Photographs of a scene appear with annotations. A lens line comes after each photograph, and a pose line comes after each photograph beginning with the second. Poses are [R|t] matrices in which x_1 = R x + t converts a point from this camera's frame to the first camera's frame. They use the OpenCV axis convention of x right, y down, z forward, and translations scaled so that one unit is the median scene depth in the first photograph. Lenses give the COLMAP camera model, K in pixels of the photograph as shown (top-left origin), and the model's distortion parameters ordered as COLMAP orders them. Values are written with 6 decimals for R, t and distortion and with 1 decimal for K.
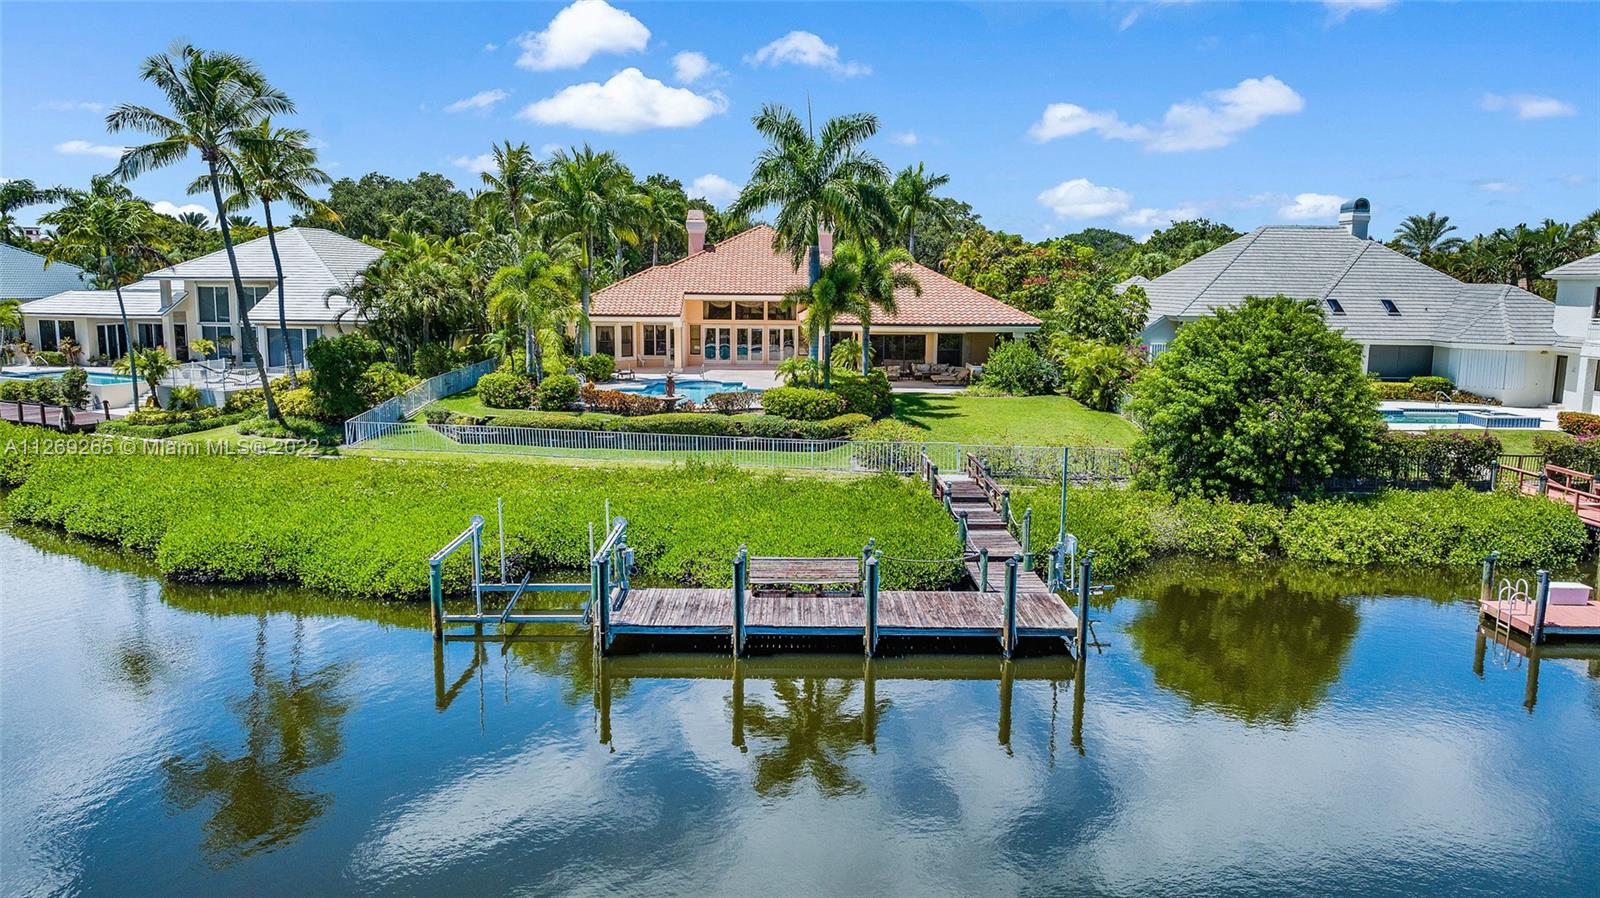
lens RADIAL K [[1136.1, 0, 803.2], [0, 1136.1, 498.8], [0, 0, 1]] dist [-0.046062, 0.045286]
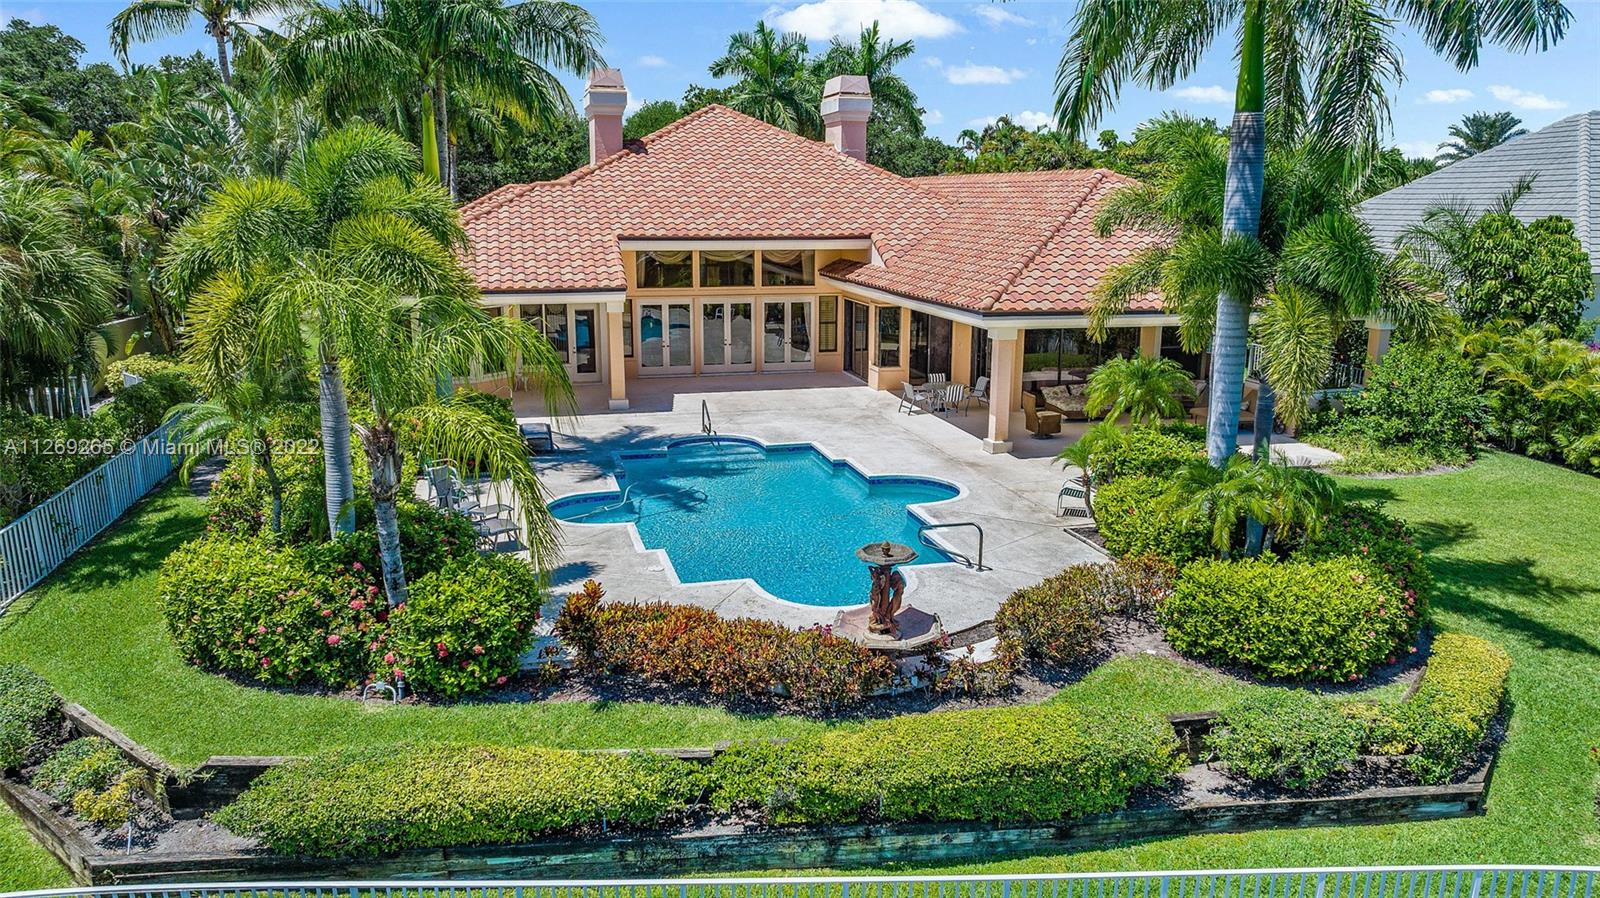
lens RADIAL K [[1182.2, 0, 800.0], [0, 1182.2, 449.0], [0, 0, 1]] dist [-0.020707, 0.002745]
pose [[0.974241, -0.058924, 0.217677, -0.135281], [0.055985, 0.998238, 0.019652, -0.093791], [-0.218452, -0.006960, 0.975823, 0.476074]]
